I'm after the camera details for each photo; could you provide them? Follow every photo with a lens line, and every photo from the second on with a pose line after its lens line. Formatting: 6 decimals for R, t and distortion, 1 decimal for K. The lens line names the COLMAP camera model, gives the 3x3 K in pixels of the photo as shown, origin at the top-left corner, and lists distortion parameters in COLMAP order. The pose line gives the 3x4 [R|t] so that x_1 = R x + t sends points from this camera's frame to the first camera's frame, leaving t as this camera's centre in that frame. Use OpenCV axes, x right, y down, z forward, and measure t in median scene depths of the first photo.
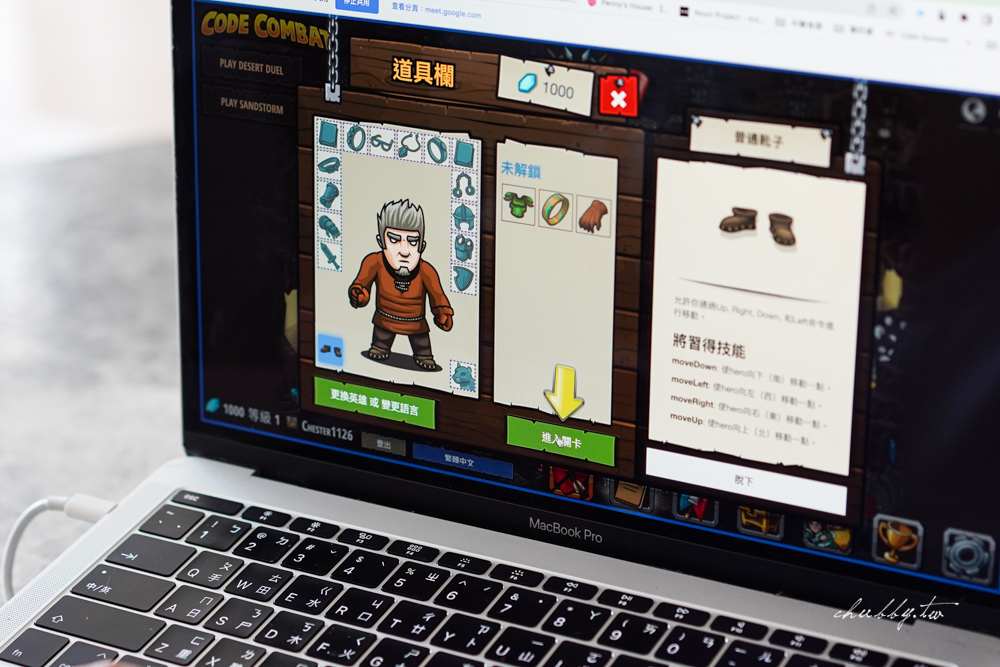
lens RADIAL K [[2390.1, 0, 482.4], [0, 2390.1, 296.3], [0, 0, 1]] dist [-0.035362, 0.000000]
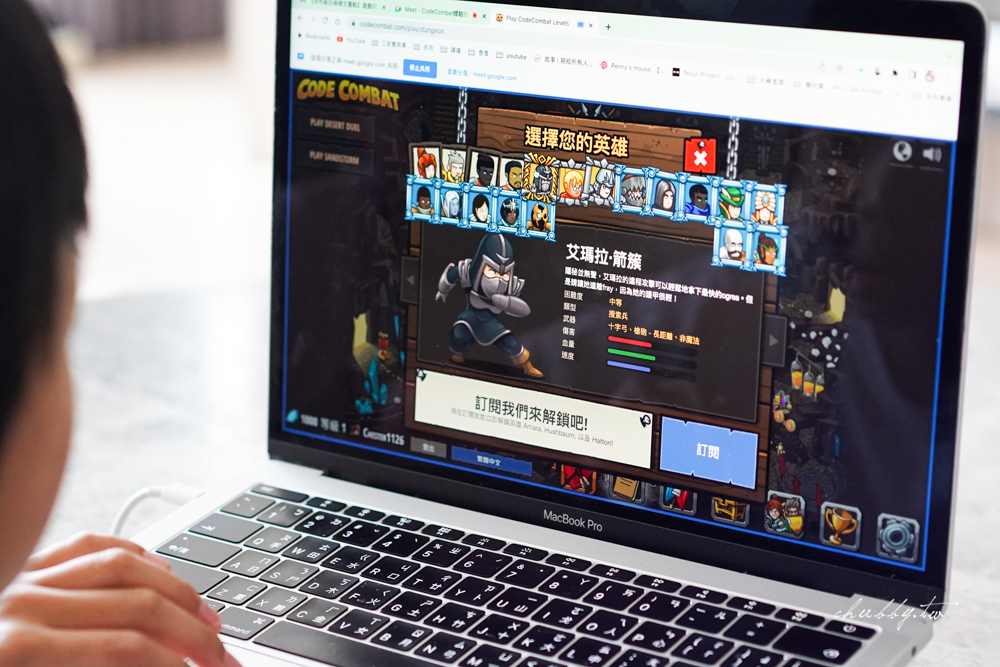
lens RADIAL K [[2390.1, 0, 494.3], [0, 2390.1, 328.7], [0, 0, 1]] dist [-0.035362, 0.000000]
pose [[0.993830, 0.044699, -0.101505, 0.115332], [-0.055120, 0.993225, -0.102298, 0.130965], [0.096244, 0.107262, 0.989561, -0.179314]]
